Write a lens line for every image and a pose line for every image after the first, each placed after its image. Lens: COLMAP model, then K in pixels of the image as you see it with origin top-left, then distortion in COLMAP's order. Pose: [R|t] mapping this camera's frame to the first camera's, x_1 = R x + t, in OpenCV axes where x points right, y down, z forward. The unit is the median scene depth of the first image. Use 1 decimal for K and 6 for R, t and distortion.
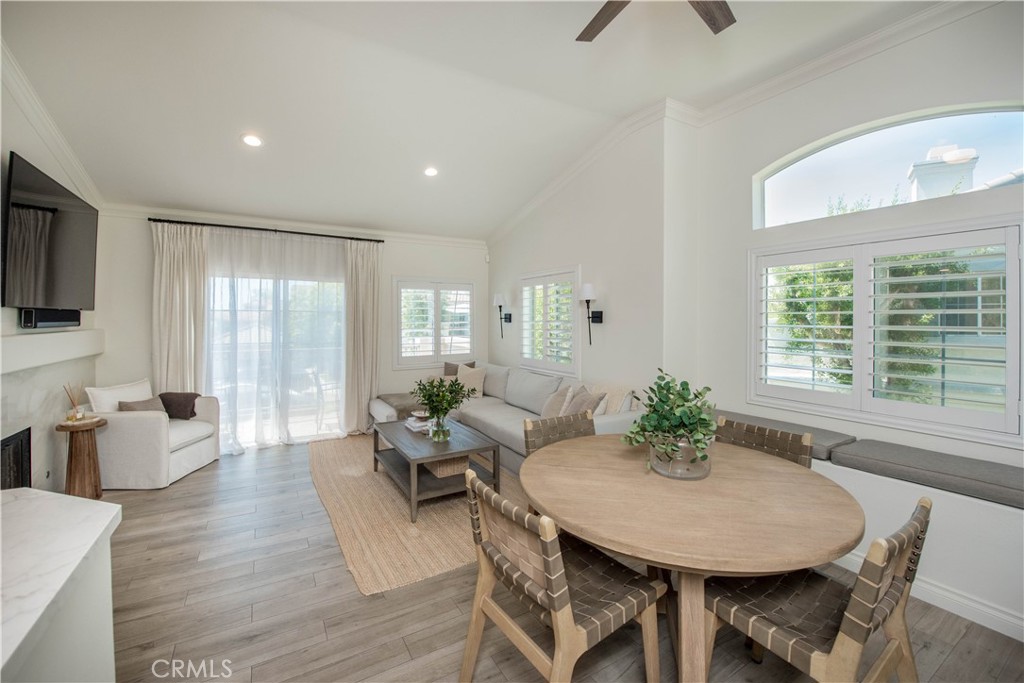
lens RADIAL K [[420.9, 0, 515.5], [0, 420.9, 312.3], [0, 0, 1]] dist [-0.023777, -0.000560]
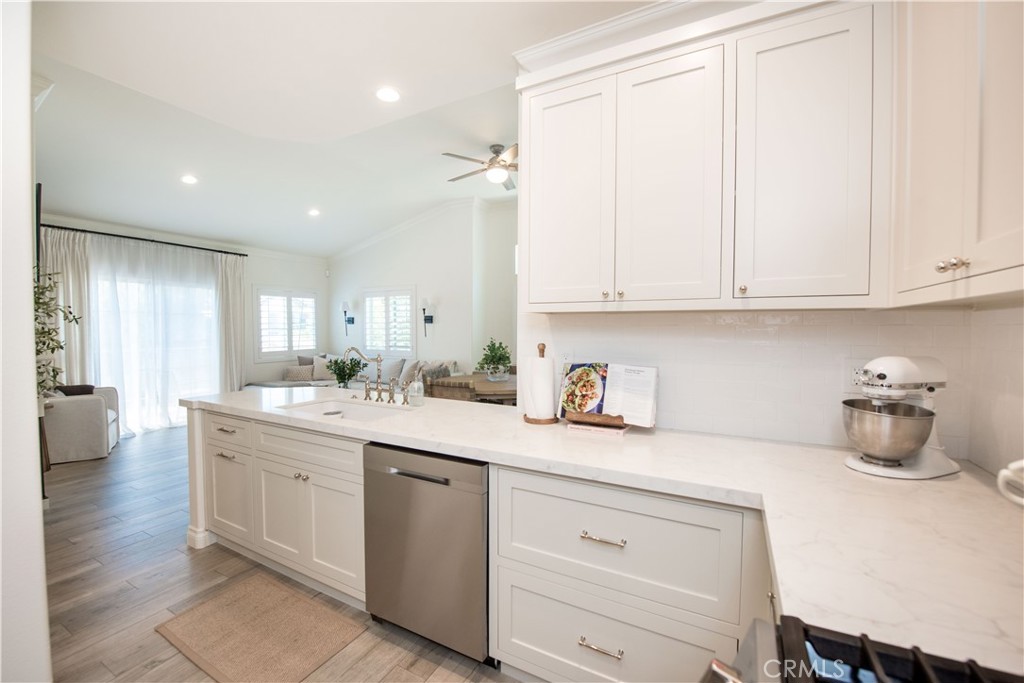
lens RADIAL K [[420.5, 0, 499.0], [0, 420.5, 339.2], [0, 0, 1]] dist [-0.023206, -0.000161]
pose [[0.865122, -0.014586, 0.501349, -0.371159], [-0.007720, 0.999071, 0.042387, 0.017330], [-0.501502, -0.040541, 0.864206, -0.499905]]
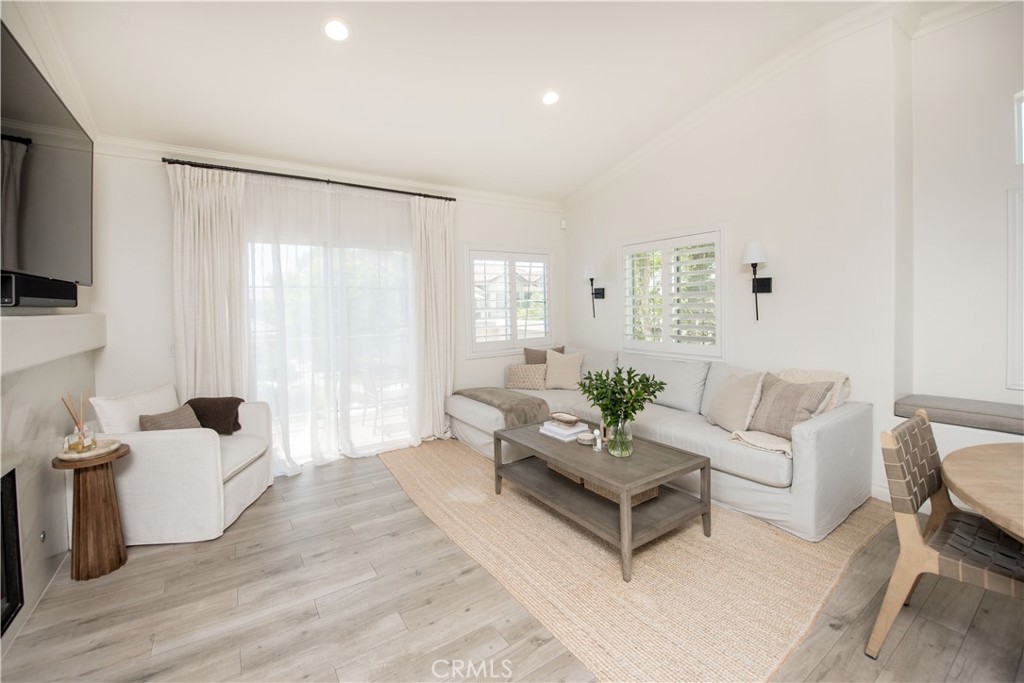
lens RADIAL K [[418.2, 0, 512.3], [0, 418.2, 308.5], [0, 0, 1]] dist [-0.023652, -0.000204]
pose [[0.998275, -0.019688, 0.055311, -0.320736], [0.018271, 0.999495, 0.026014, 0.025928], [-0.055795, -0.024958, 0.998130, 0.242382]]
